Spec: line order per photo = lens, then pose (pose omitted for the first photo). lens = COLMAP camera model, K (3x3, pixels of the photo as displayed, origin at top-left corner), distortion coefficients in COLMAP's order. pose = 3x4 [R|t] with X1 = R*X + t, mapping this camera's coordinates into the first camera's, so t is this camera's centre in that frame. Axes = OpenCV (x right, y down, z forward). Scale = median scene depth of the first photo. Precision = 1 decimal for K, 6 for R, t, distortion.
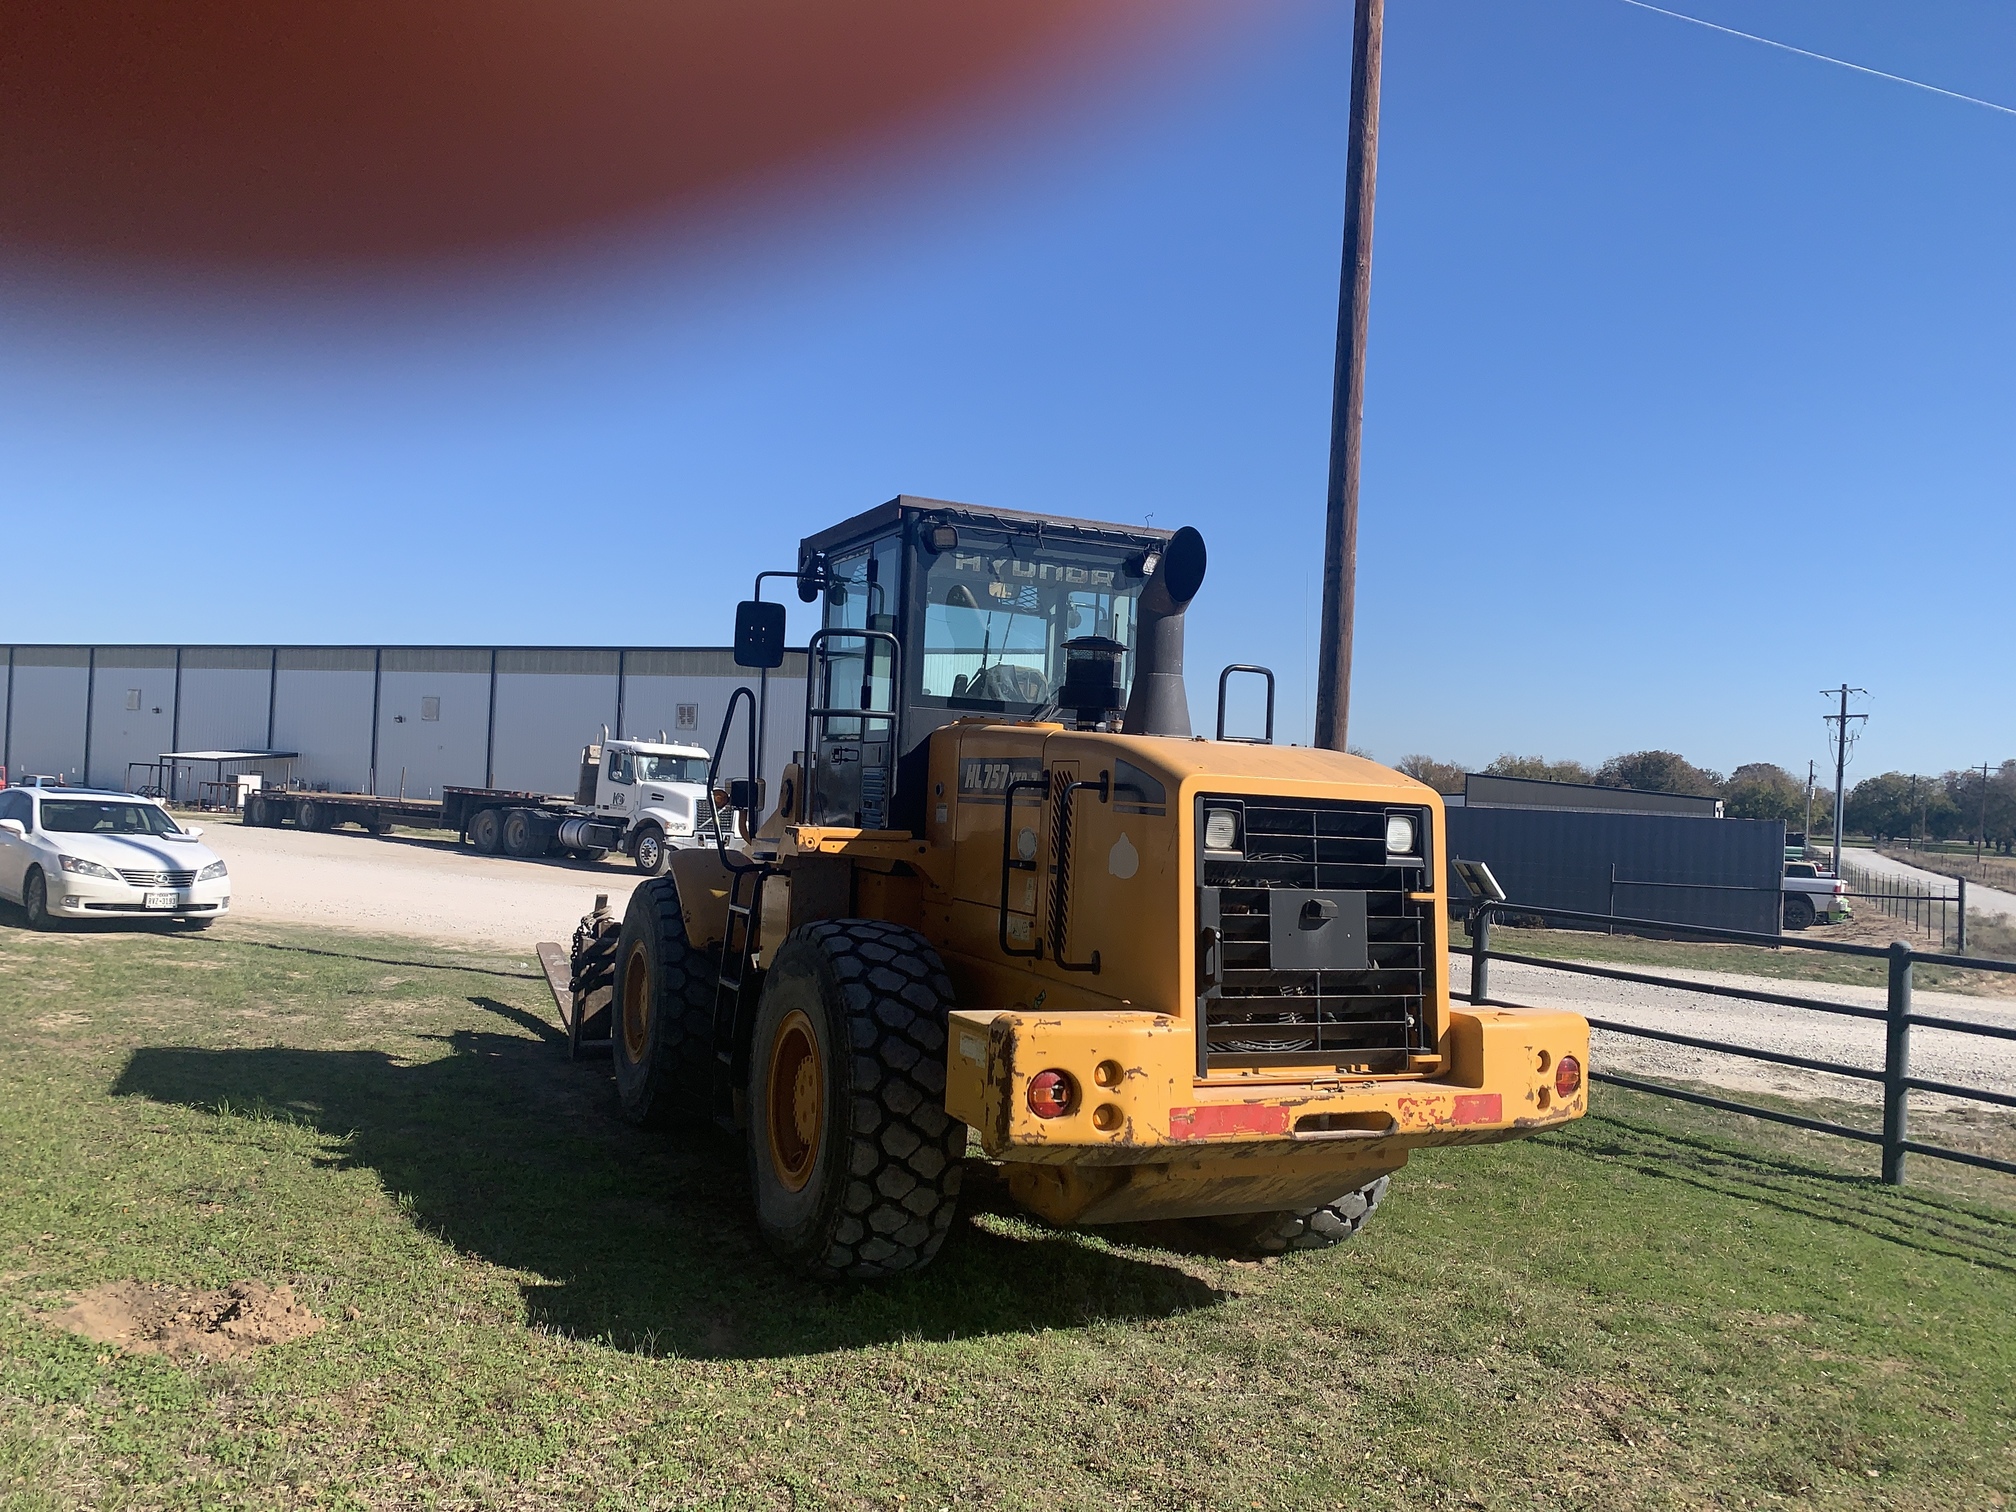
lens RADIAL K [[1516.3, 0, 991.8], [0, 1516.3, 740.7], [0, 0, 1]] dist [0.072250, -0.094123]
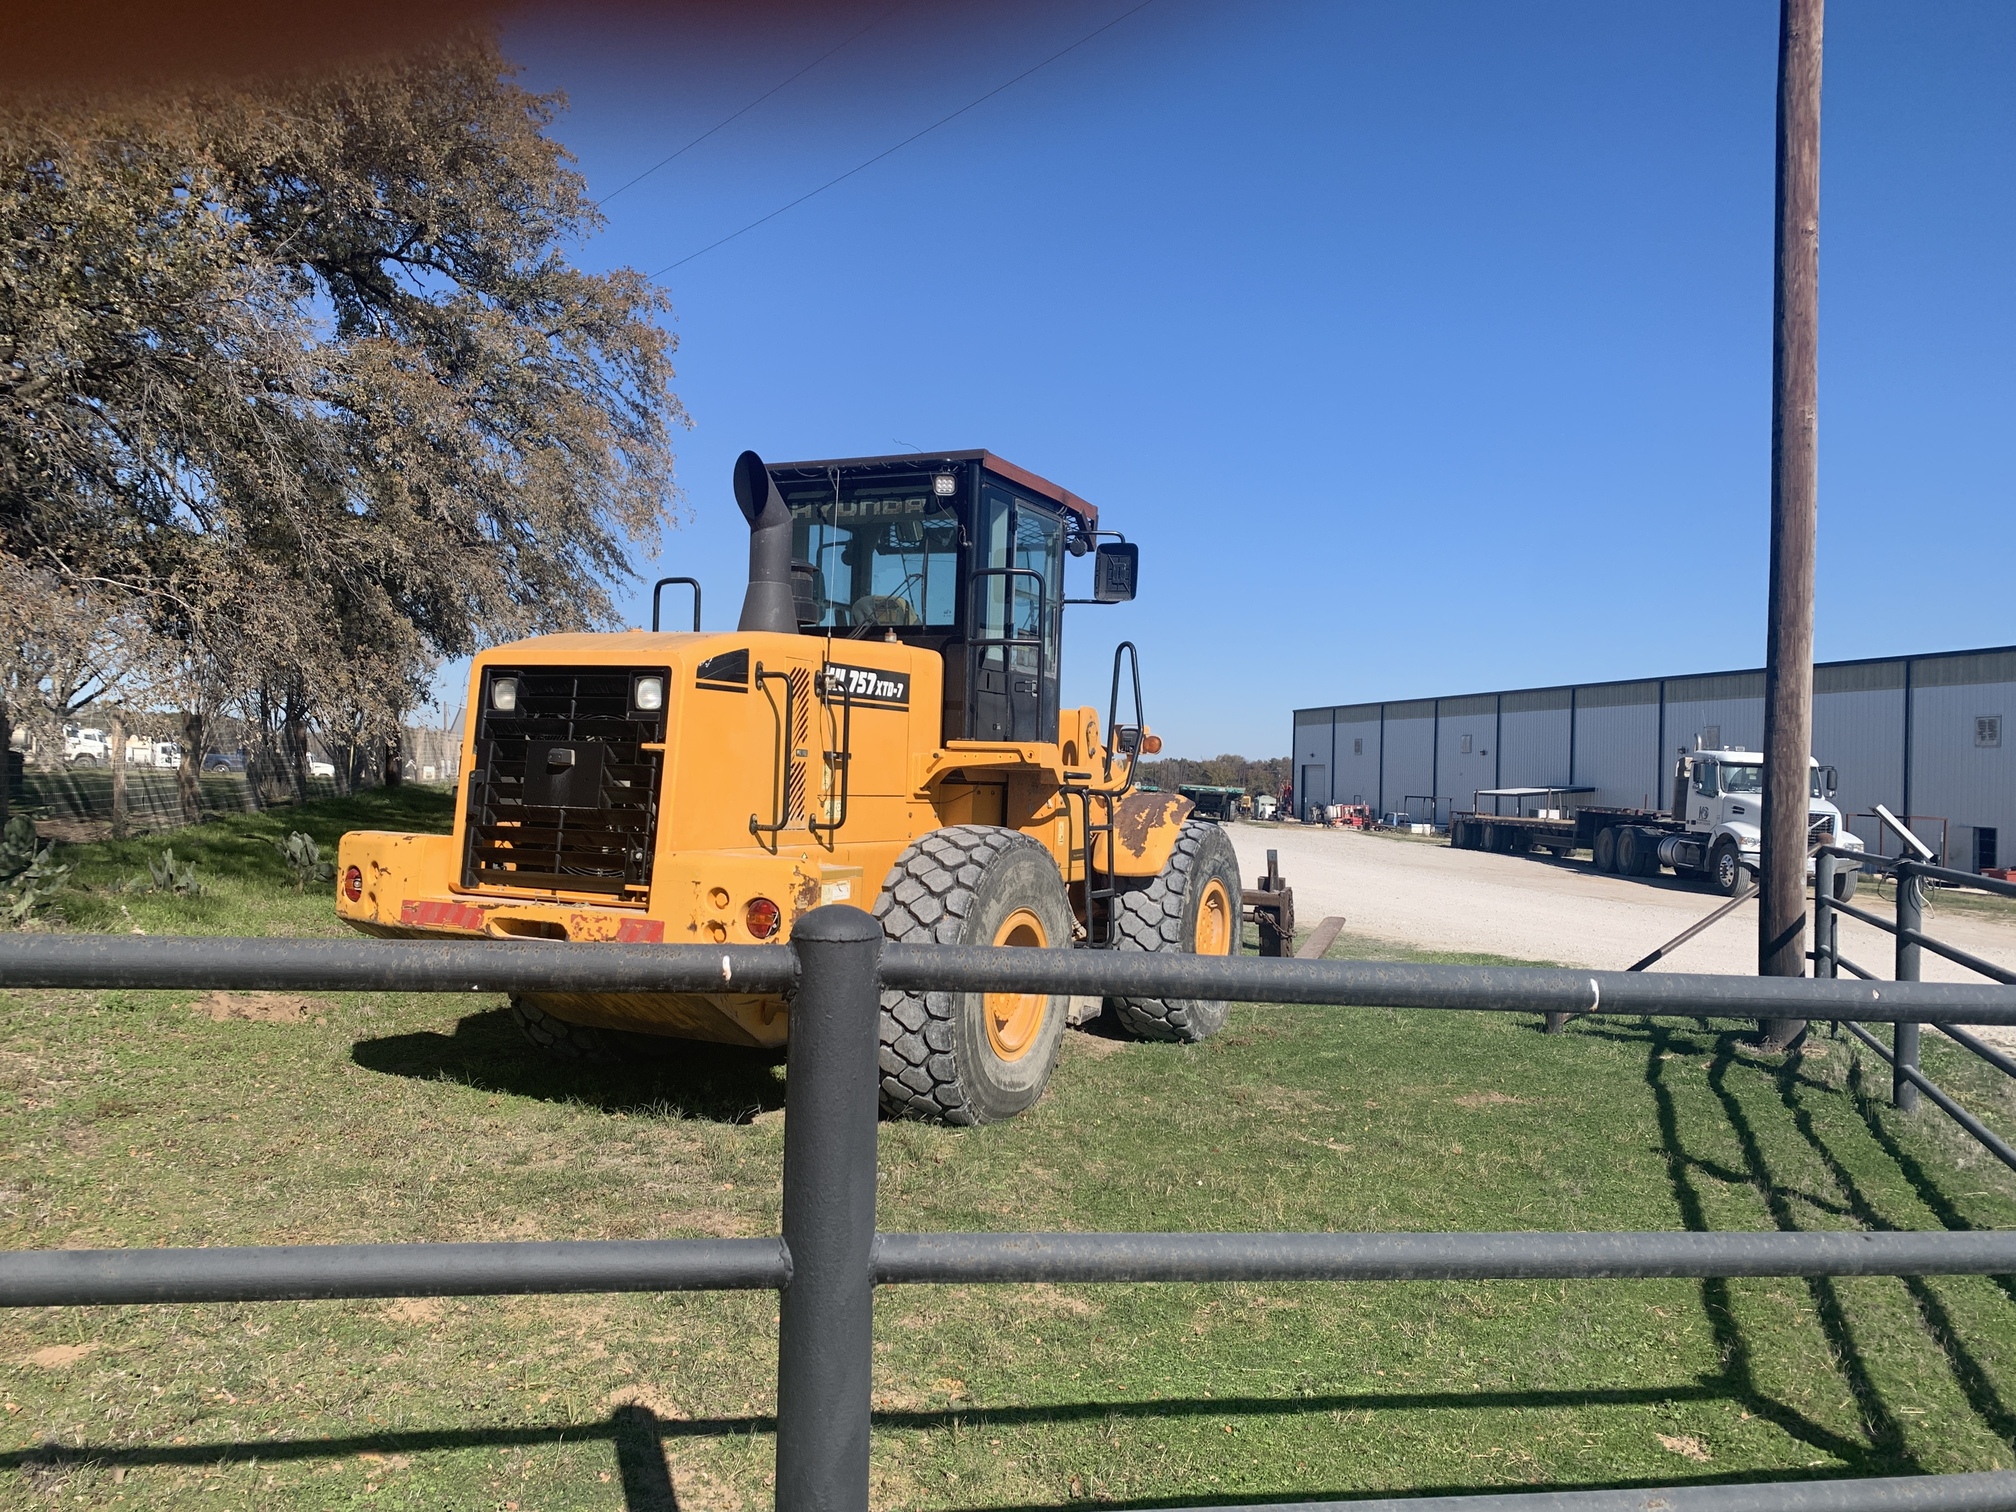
lens RADIAL K [[1516.3, 0, 991.8], [0, 1516.3, 740.7], [0, 0, 1]] dist [0.072250, -0.094123]
pose [[0.643154, -0.046157, -0.764344, 0.200508], [0.023510, 0.998901, -0.040539, 0.023035], [0.765376, 0.008103, 0.643533, 0.072840]]
